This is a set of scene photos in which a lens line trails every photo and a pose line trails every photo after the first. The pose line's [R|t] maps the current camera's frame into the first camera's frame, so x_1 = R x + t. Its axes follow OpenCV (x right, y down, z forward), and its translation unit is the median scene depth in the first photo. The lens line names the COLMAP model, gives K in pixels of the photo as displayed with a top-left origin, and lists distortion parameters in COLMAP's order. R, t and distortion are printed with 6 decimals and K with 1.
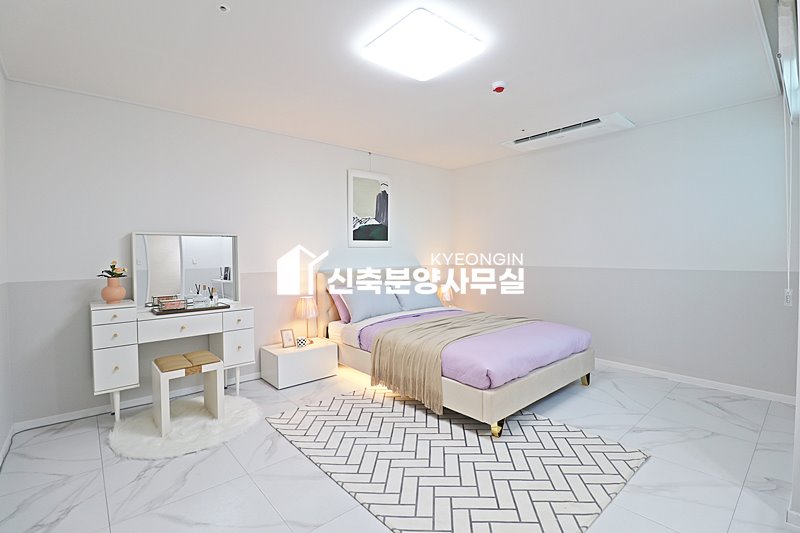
lens RADIAL K [[368.8, 0, 400.4], [0, 368.8, 257.3], [0, 0, 1]] dist [-0.001621, -0.011029]
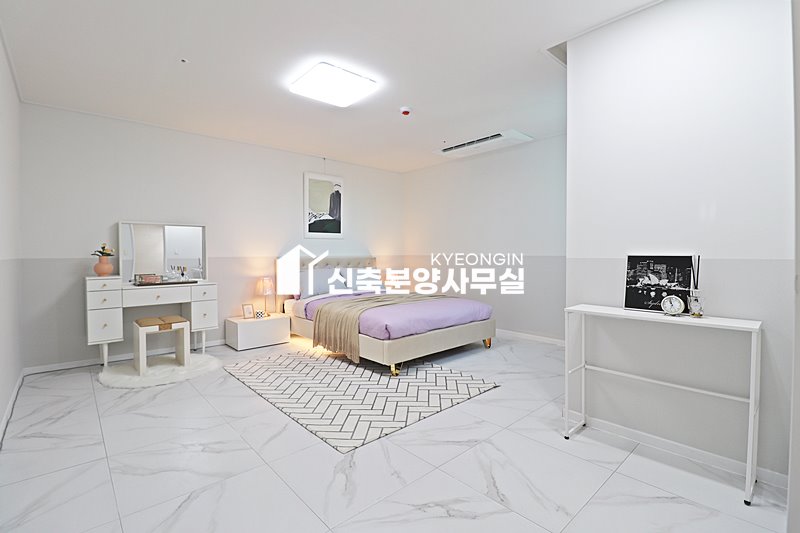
lens RADIAL K [[368.8, 0, 400.4], [0, 368.8, 257.3], [0, 0, 1]] dist [-0.001621, -0.011029]
pose [[0.999805, 0.005496, 0.018949, 0.223840], [-0.005459, 0.999983, -0.002003, 0.054142], [-0.018960, 0.001899, 0.999818, -0.291668]]
